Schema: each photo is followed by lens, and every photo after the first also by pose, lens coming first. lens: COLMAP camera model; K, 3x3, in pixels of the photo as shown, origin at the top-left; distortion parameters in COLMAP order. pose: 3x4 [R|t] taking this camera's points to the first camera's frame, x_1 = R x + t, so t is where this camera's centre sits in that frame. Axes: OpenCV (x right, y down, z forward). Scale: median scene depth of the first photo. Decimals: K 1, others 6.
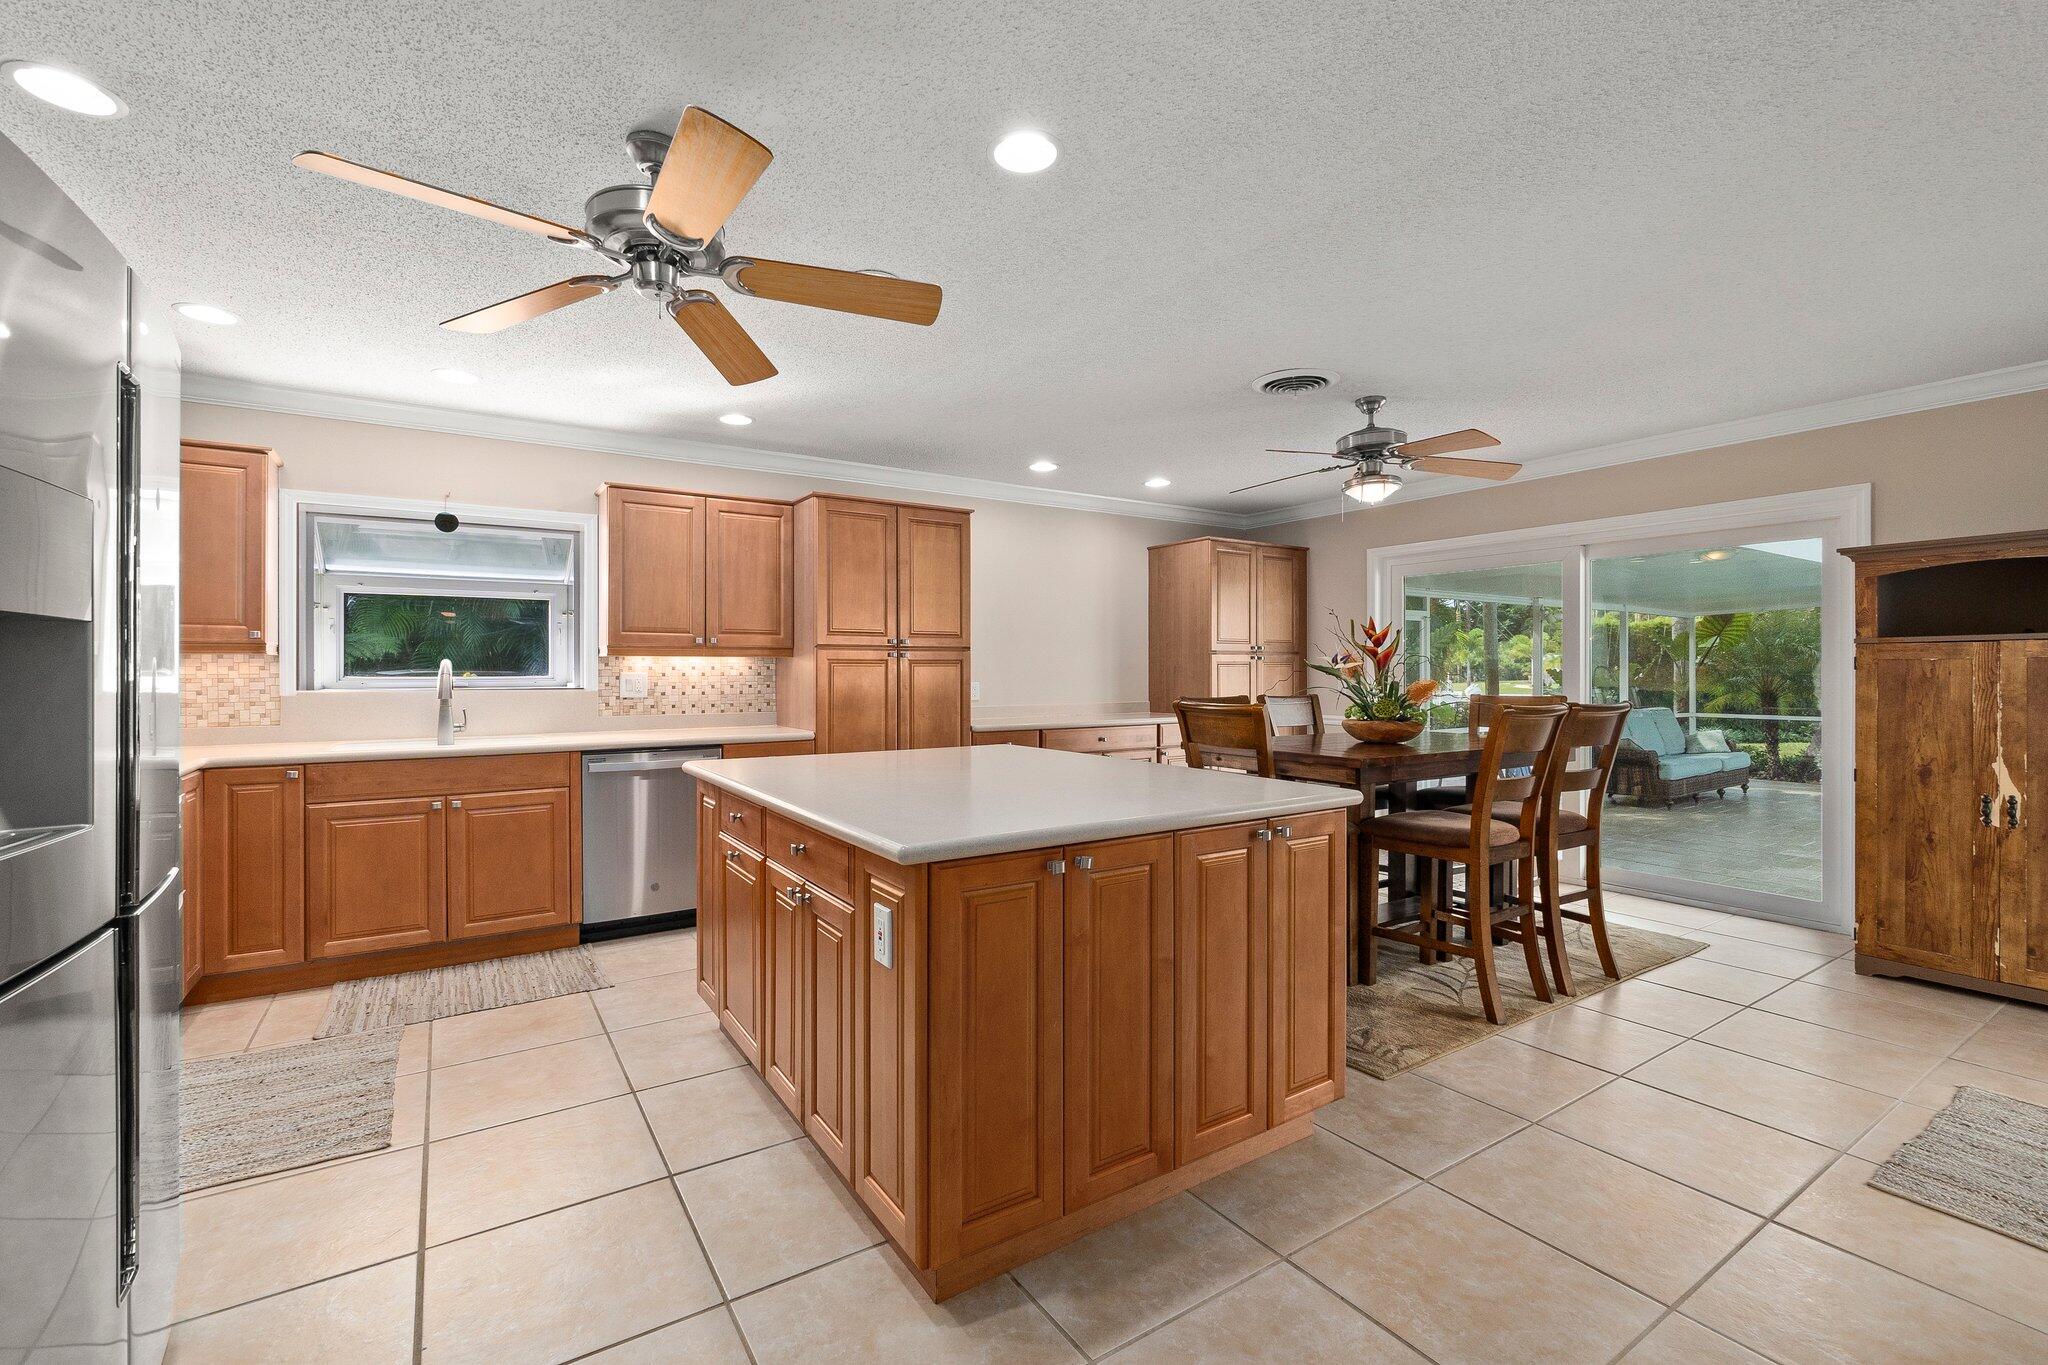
lens RADIAL K [[877.2, 0, 1016.6], [0, 877.2, 673.4], [0, 0, 1]] dist [-0.010623, 0.000072]
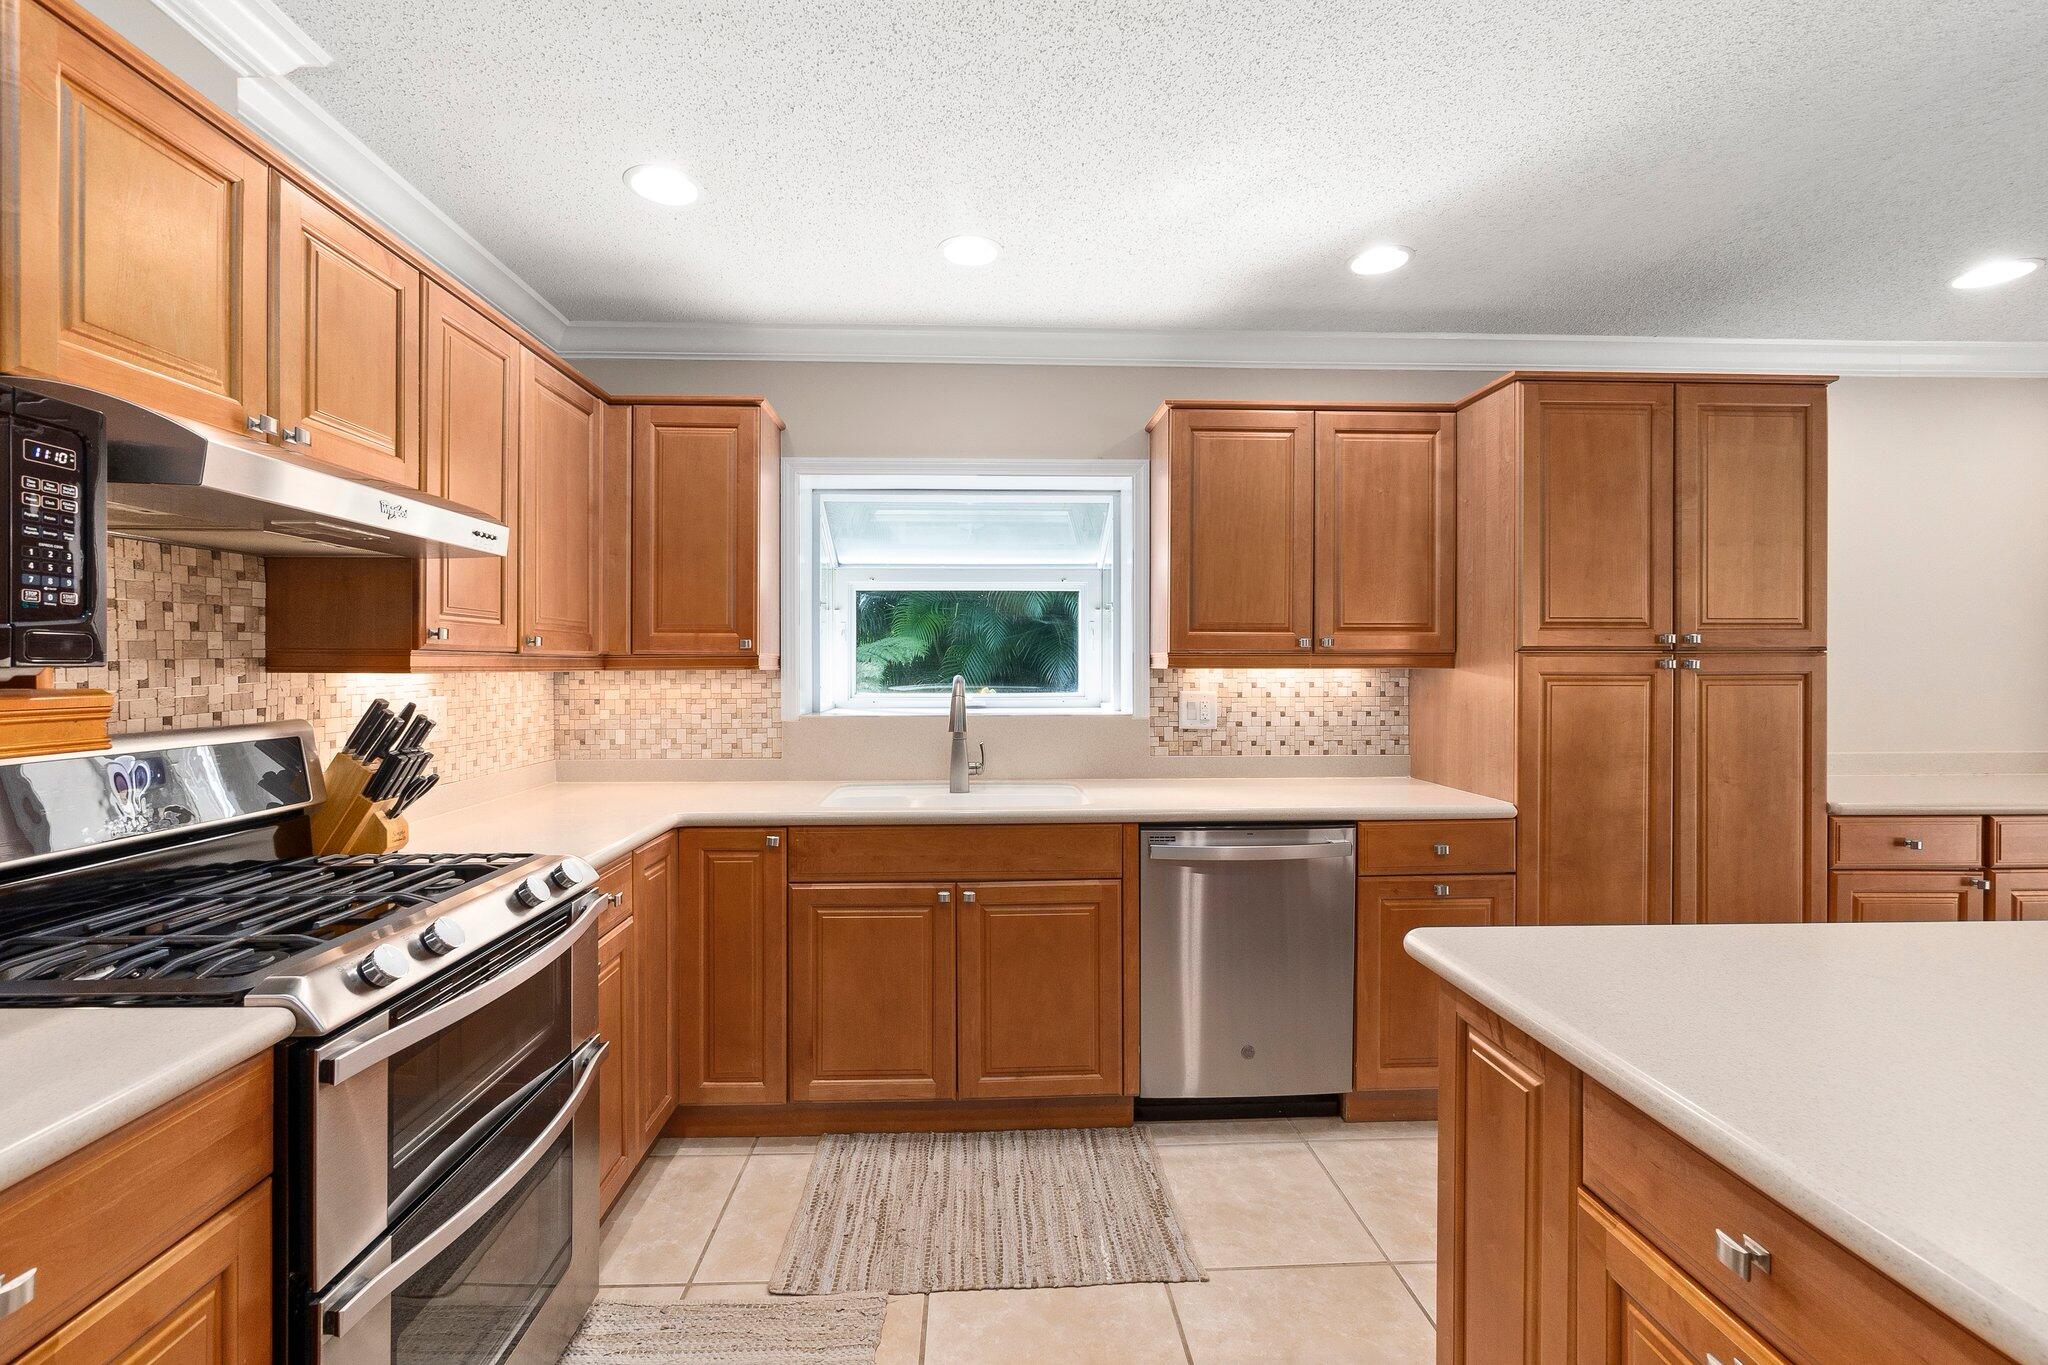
lens RADIAL K [[880.3, 0, 1009.9], [0, 880.3, 669.0], [0, 0, 1]] dist [-0.002464, -0.000251]
pose [[0.857281, 0.001727, -0.514847, -0.230867], [-0.002373, 0.999997, -0.000596, -0.018925], [0.514844, 0.001732, 0.857282, 0.376795]]
